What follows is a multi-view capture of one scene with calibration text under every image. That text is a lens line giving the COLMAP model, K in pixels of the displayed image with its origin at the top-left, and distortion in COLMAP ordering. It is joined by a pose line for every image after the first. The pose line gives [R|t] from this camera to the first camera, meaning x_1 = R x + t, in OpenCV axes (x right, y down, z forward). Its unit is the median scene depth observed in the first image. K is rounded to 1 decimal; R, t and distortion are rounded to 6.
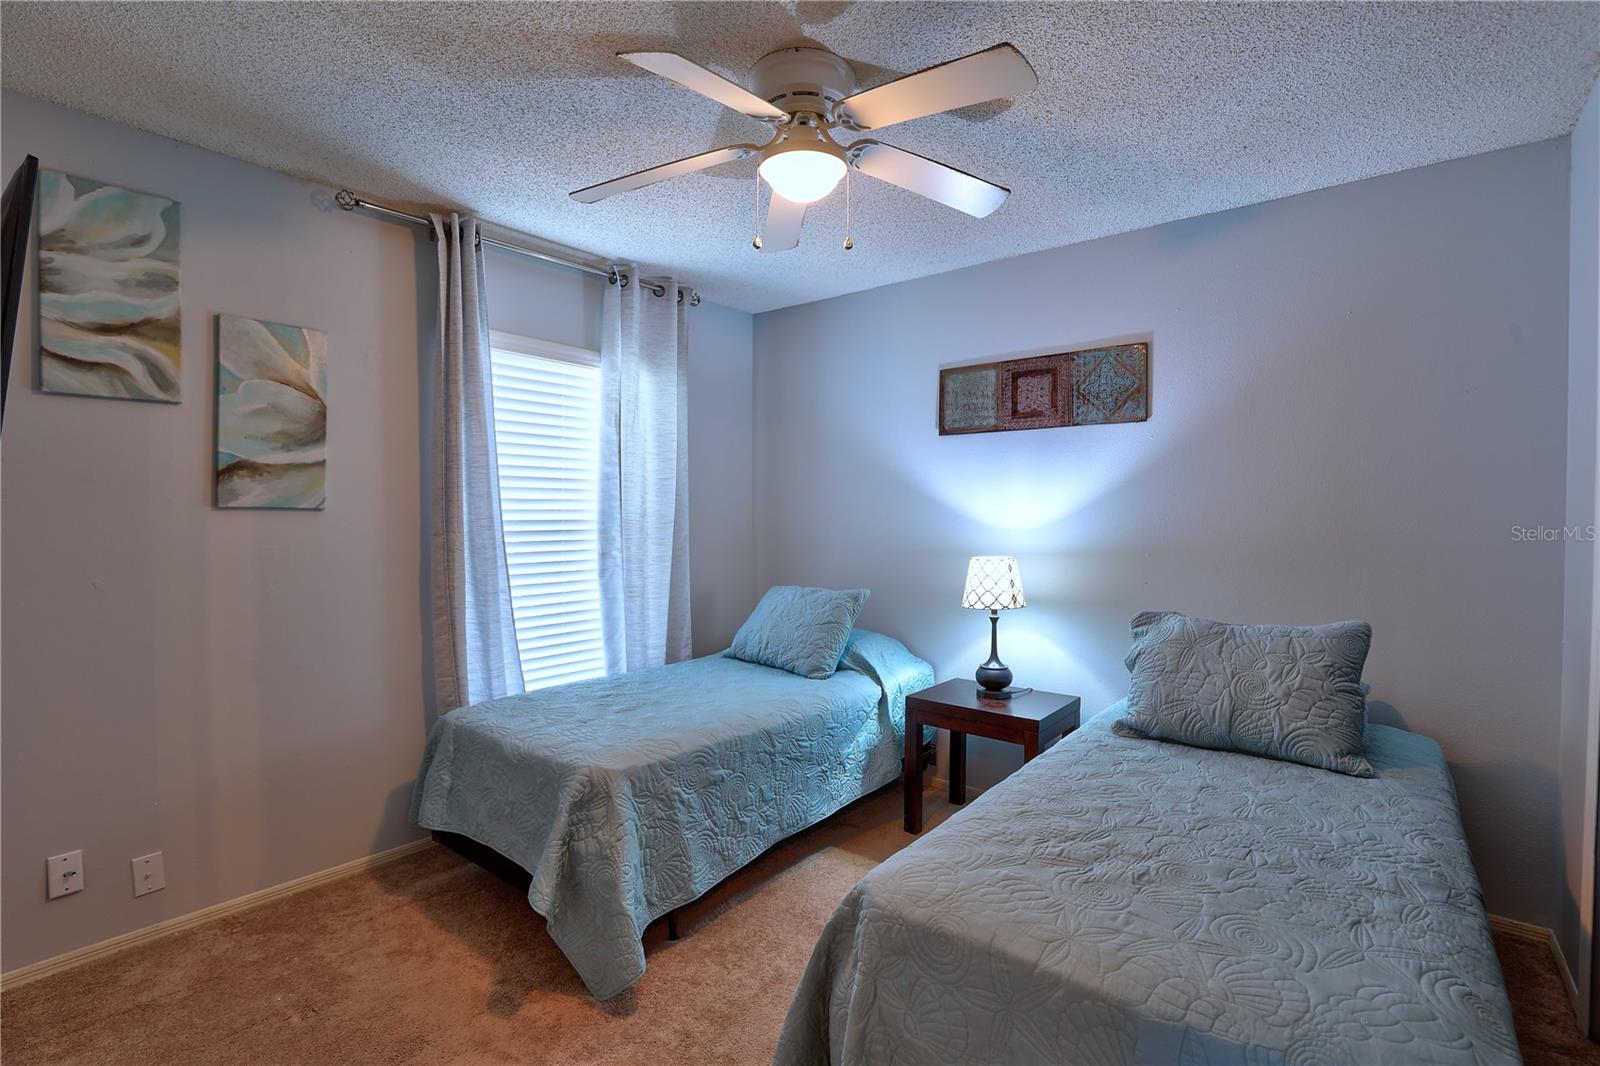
lens RADIAL K [[731.4, 0, 816.5], [0, 731.4, 531.8], [0, 0, 1]] dist [-0.034492, 0.004951]
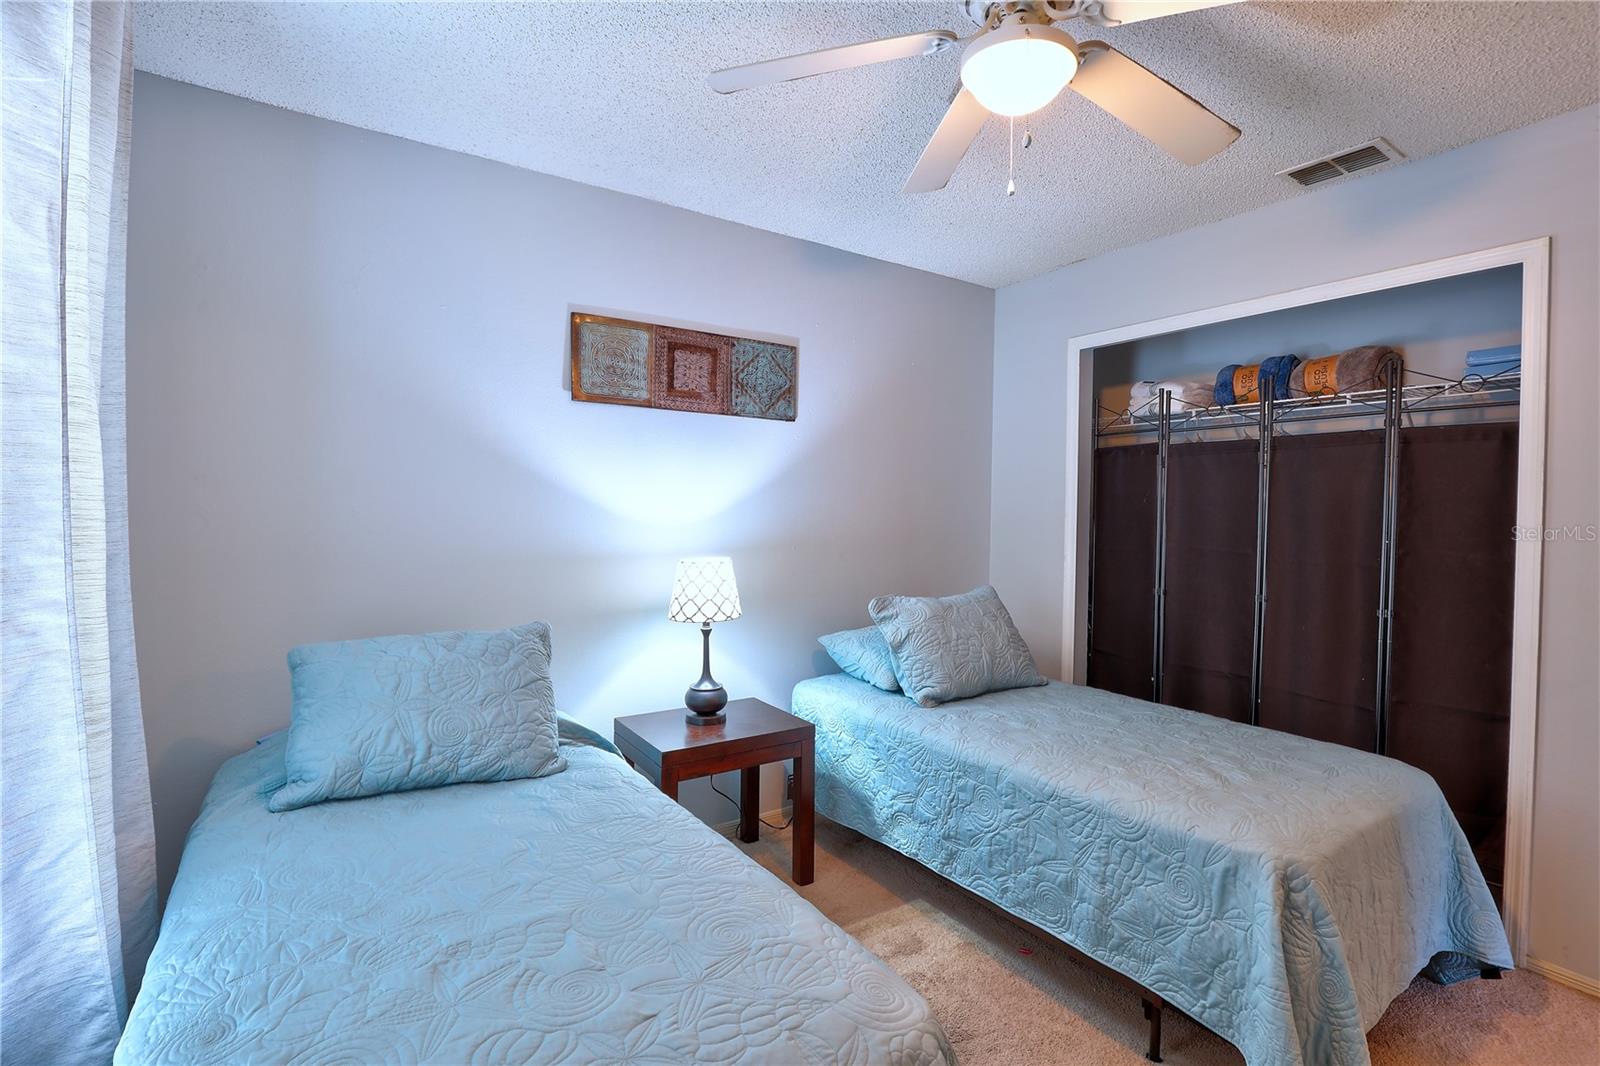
lens RADIAL K [[731.4, 0, 809.5], [0, 731.4, 531.0], [0, 0, 1]] dist [-0.034492, 0.004951]
pose [[0.303307, -0.024316, 0.952583, -0.510975], [0.010091, 0.999700, 0.022306, -0.015200], [-0.952840, 0.002847, 0.303461, 0.603348]]
